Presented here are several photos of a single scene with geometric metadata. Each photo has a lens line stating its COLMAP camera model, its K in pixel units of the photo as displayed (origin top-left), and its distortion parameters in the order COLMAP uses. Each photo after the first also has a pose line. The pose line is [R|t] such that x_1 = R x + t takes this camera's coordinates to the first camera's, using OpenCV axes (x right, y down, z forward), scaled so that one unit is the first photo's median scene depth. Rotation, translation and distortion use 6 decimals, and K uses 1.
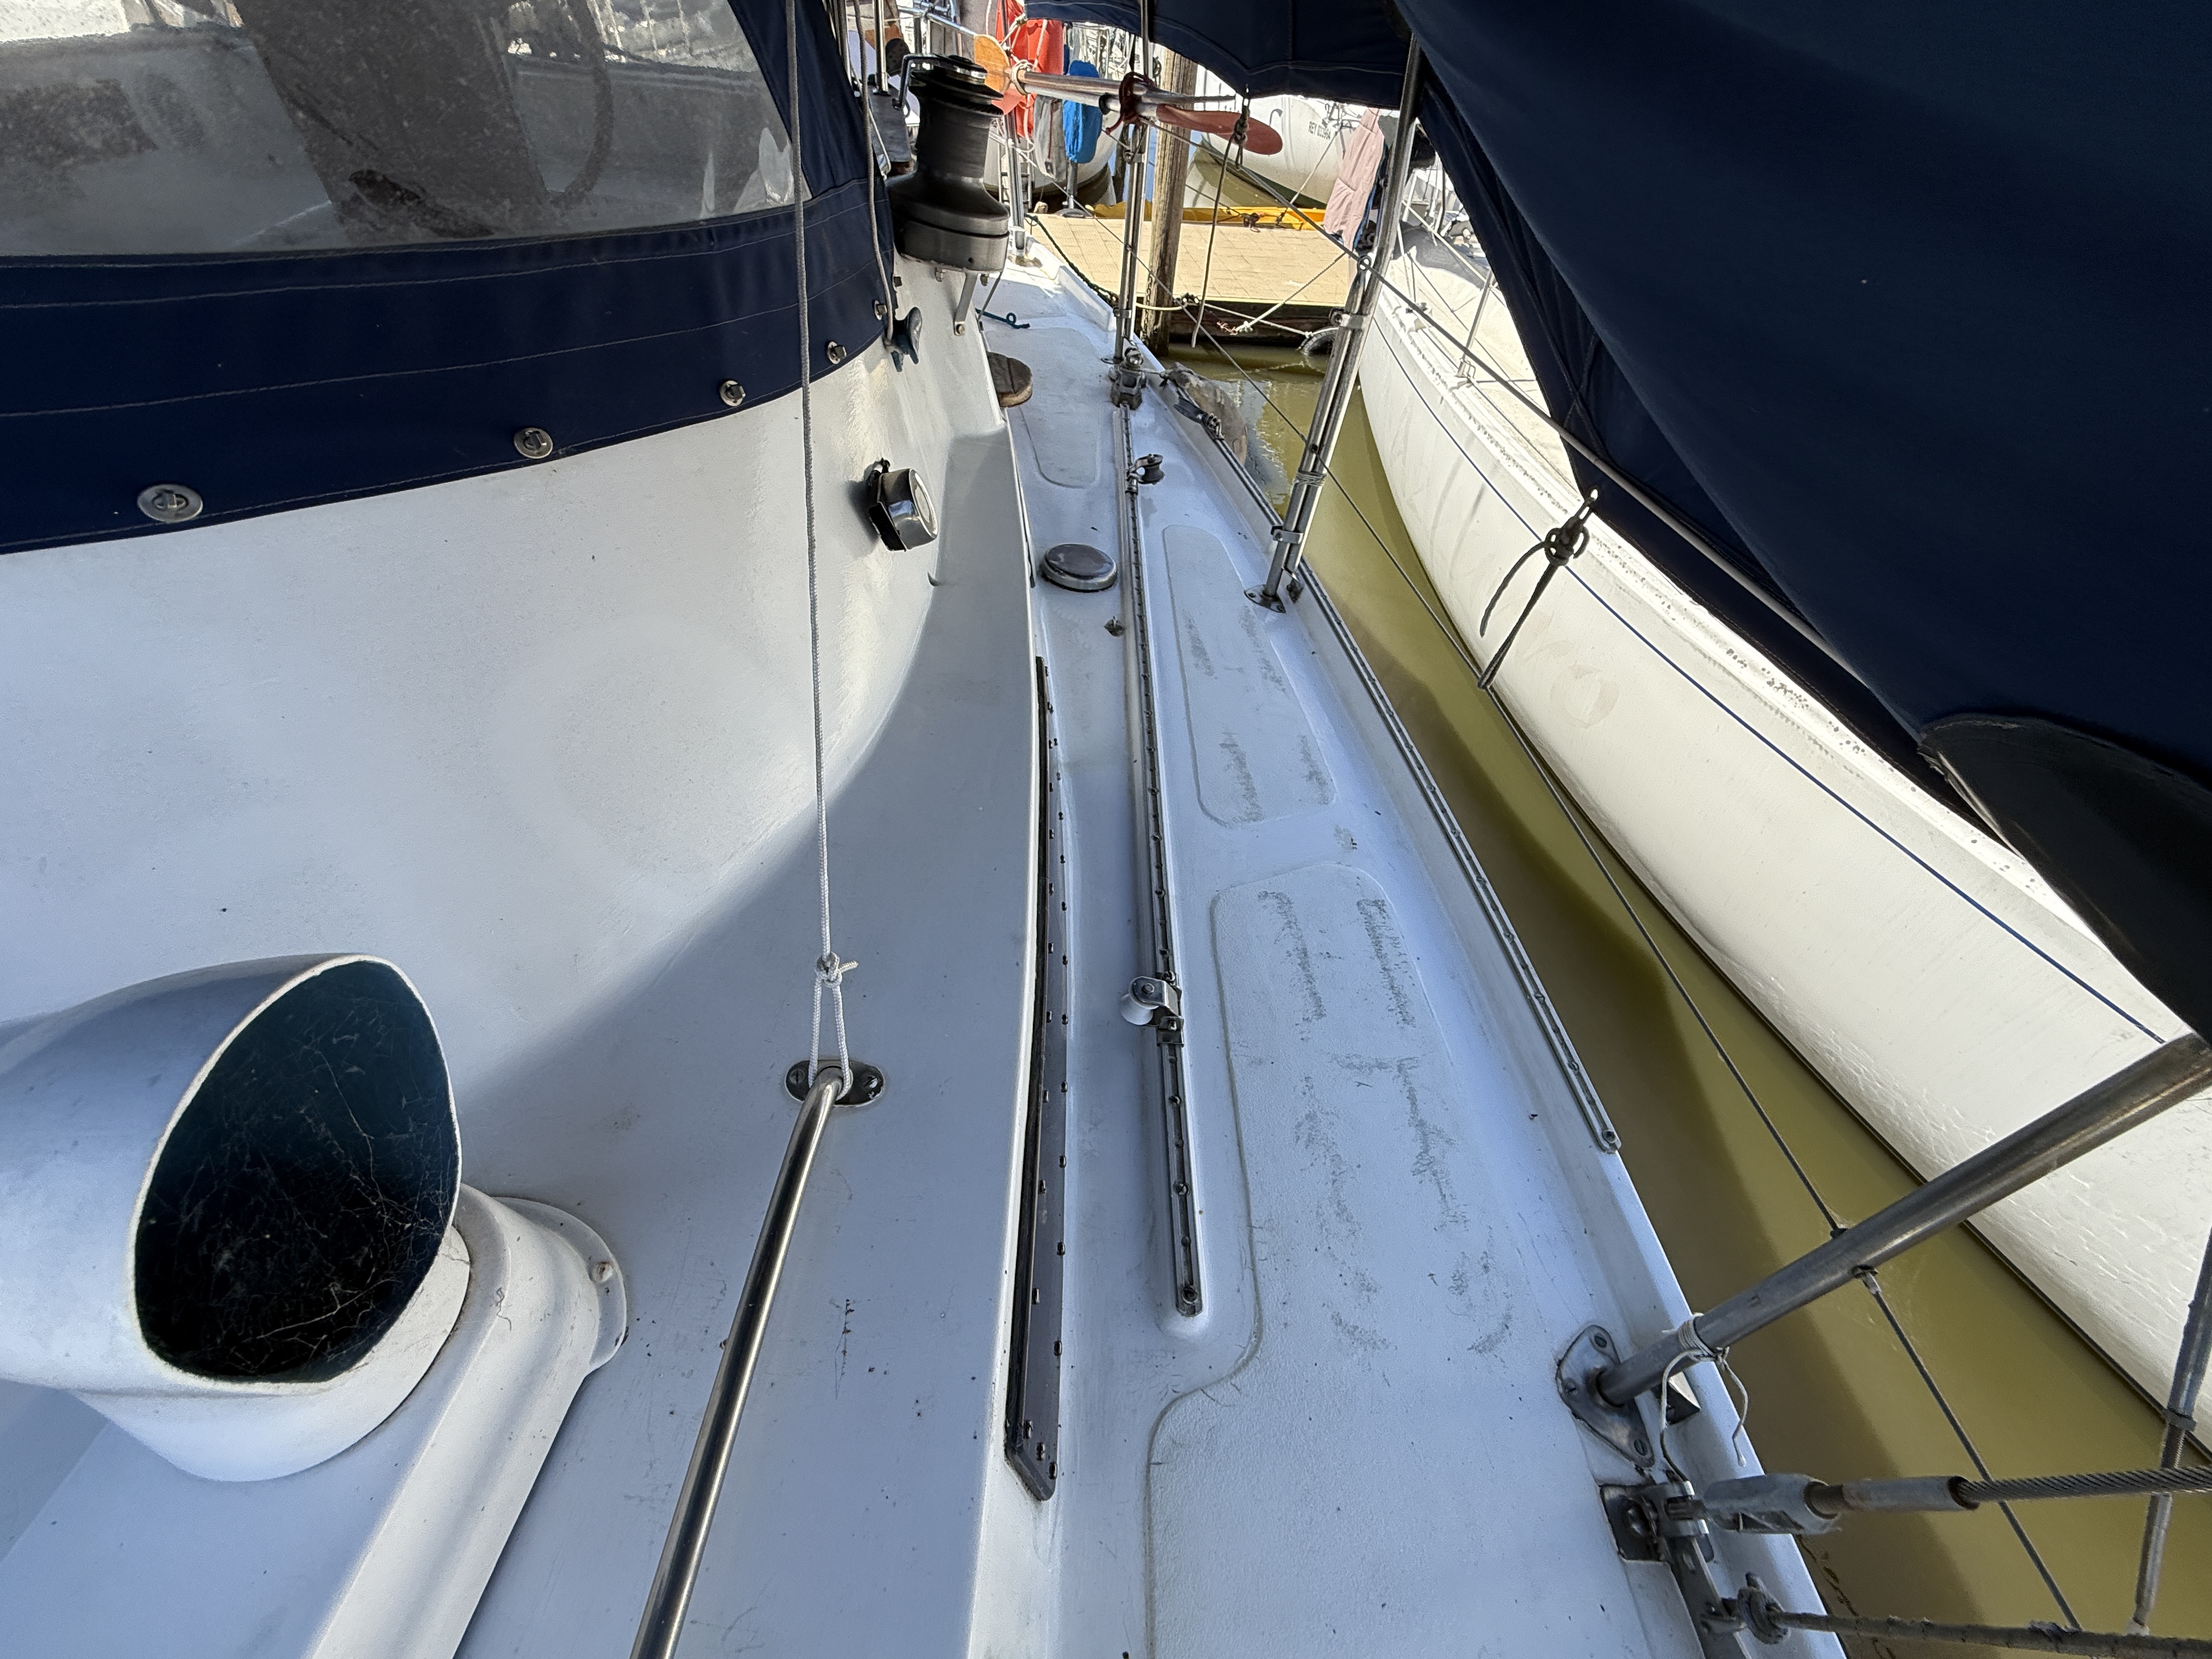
lens RADIAL K [[891.2, 0, 1101.9], [0, 891.2, 830.8], [0, 0, 1]] dist [-0.002728, 0.000123]
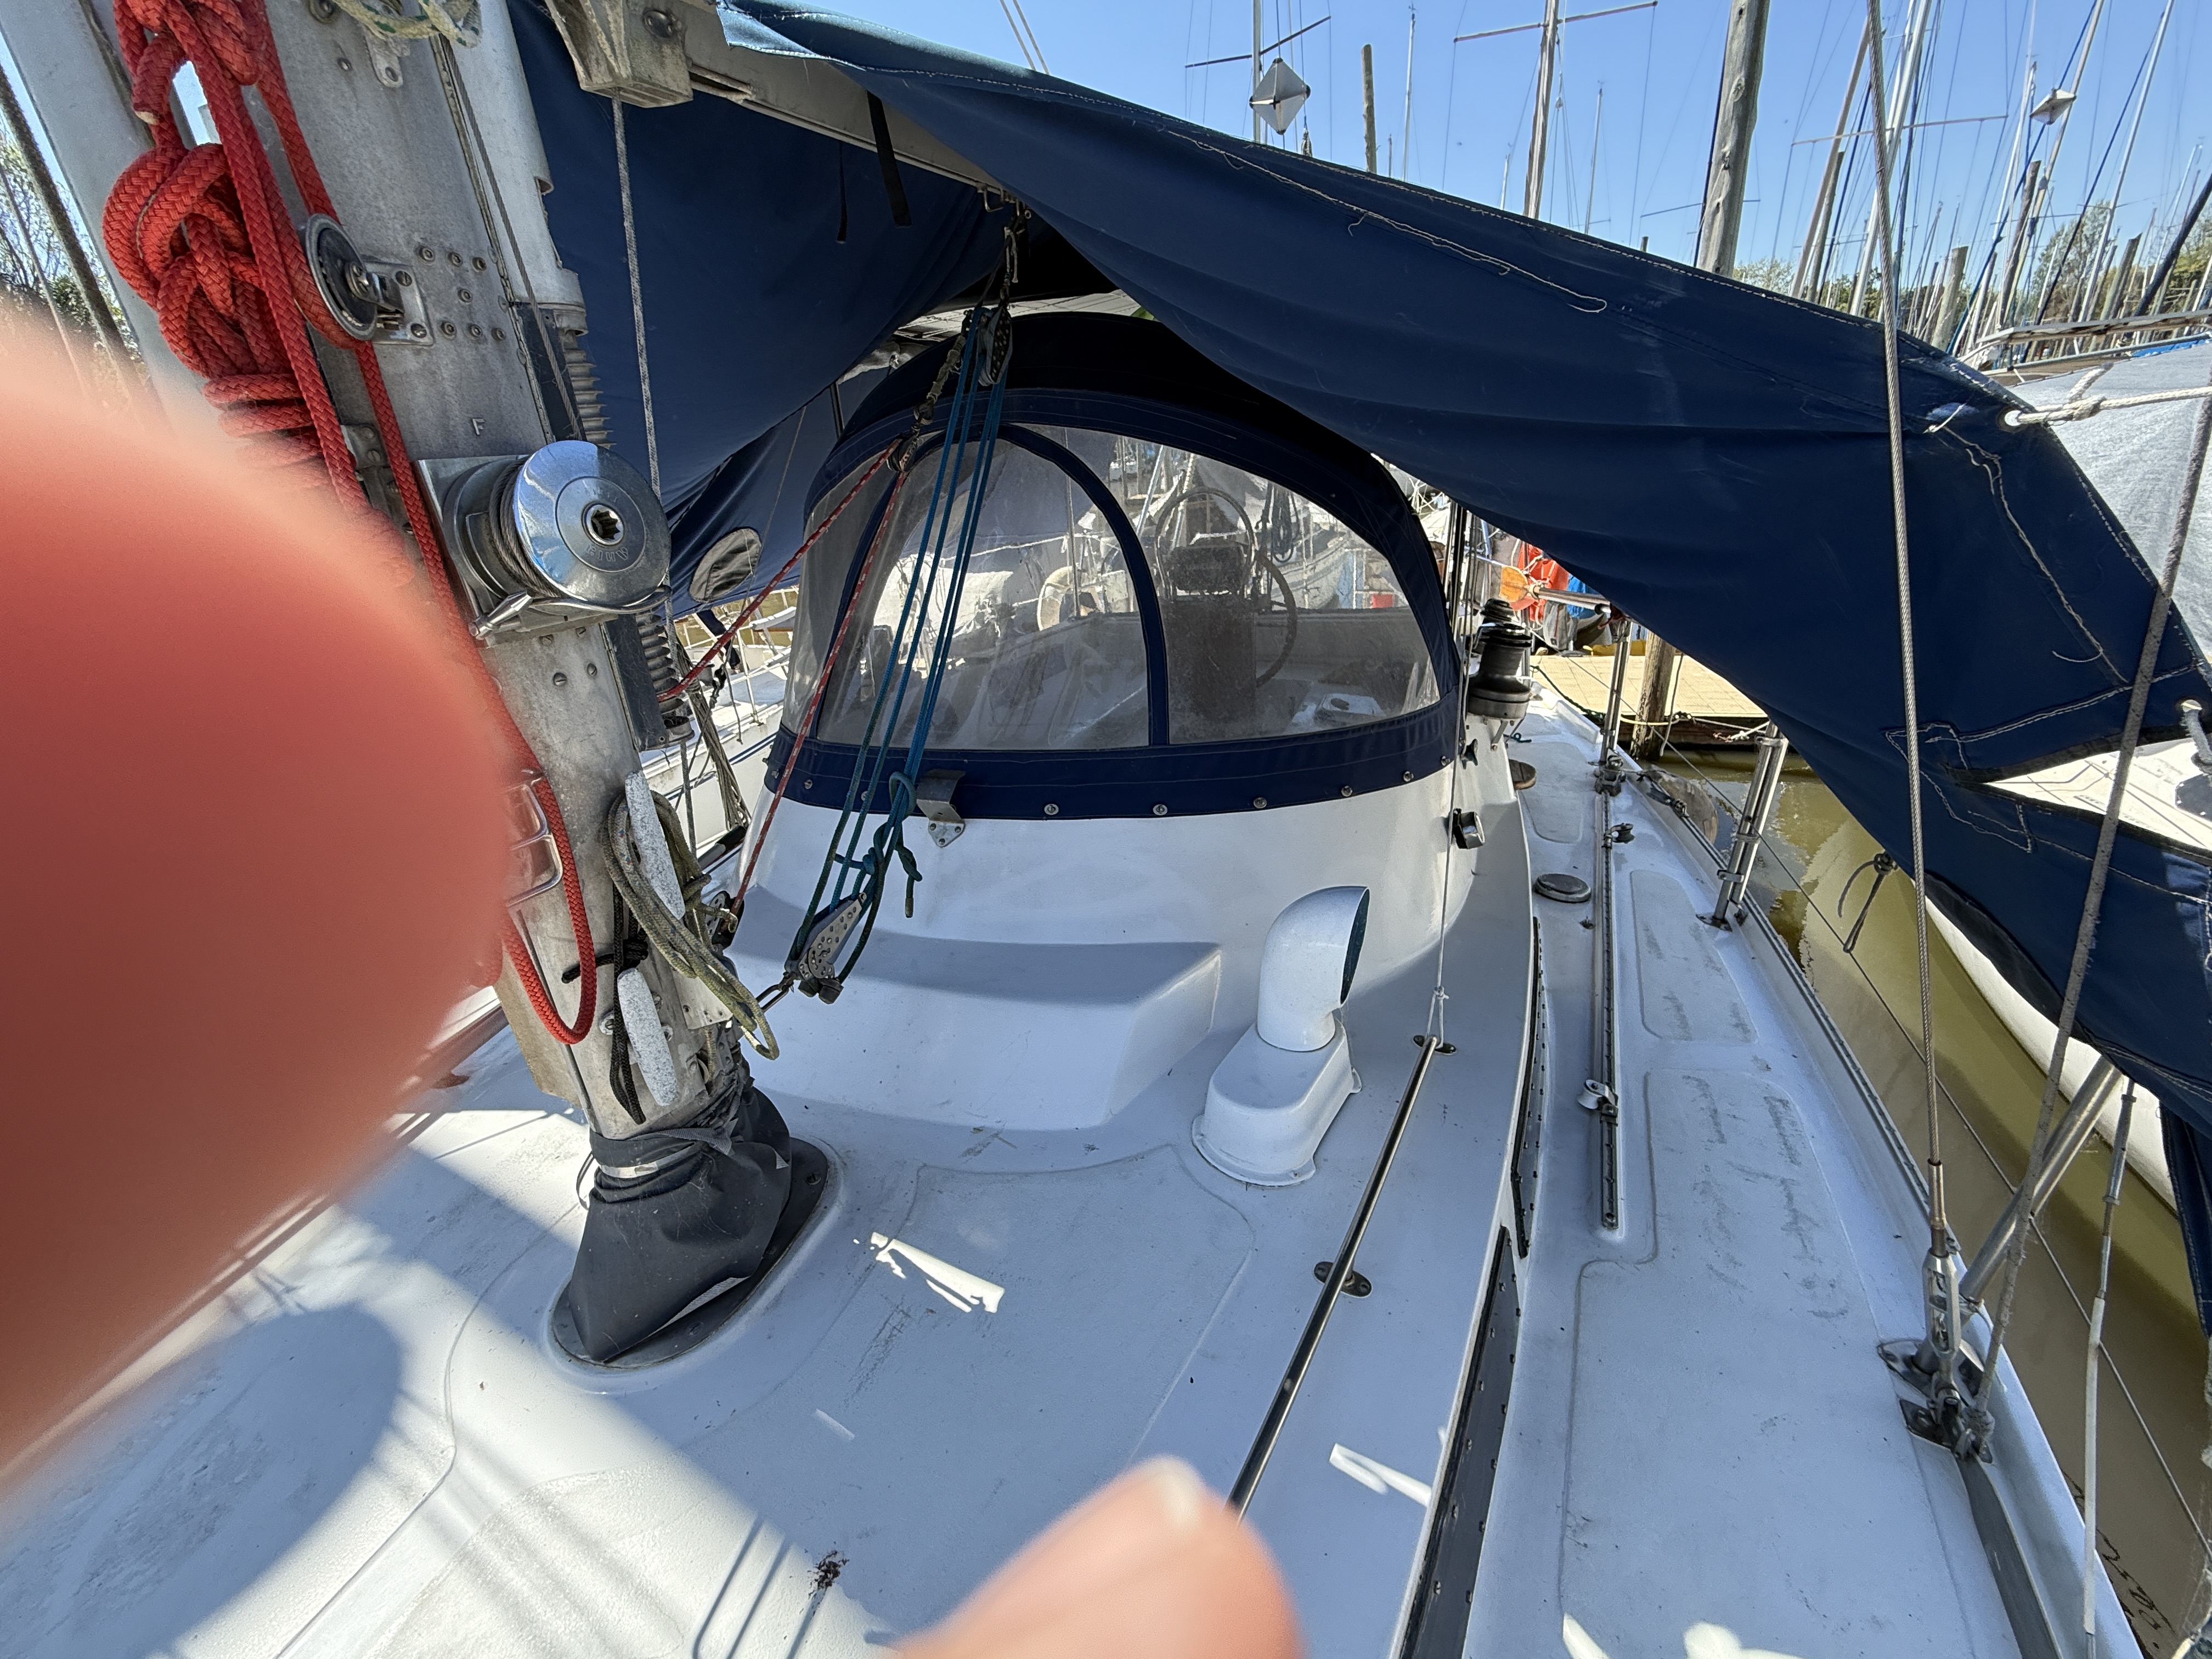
lens RADIAL K [[891.2, 0, 1101.9], [0, 891.2, 830.8], [0, 0, 1]] dist [-0.002728, 0.000123]
pose [[0.875649, 0.046166, -0.480737, 0.015347], [-0.231651, 0.913585, -0.334214, 0.395656], [0.423765, 0.404018, 0.810674, -0.770825]]
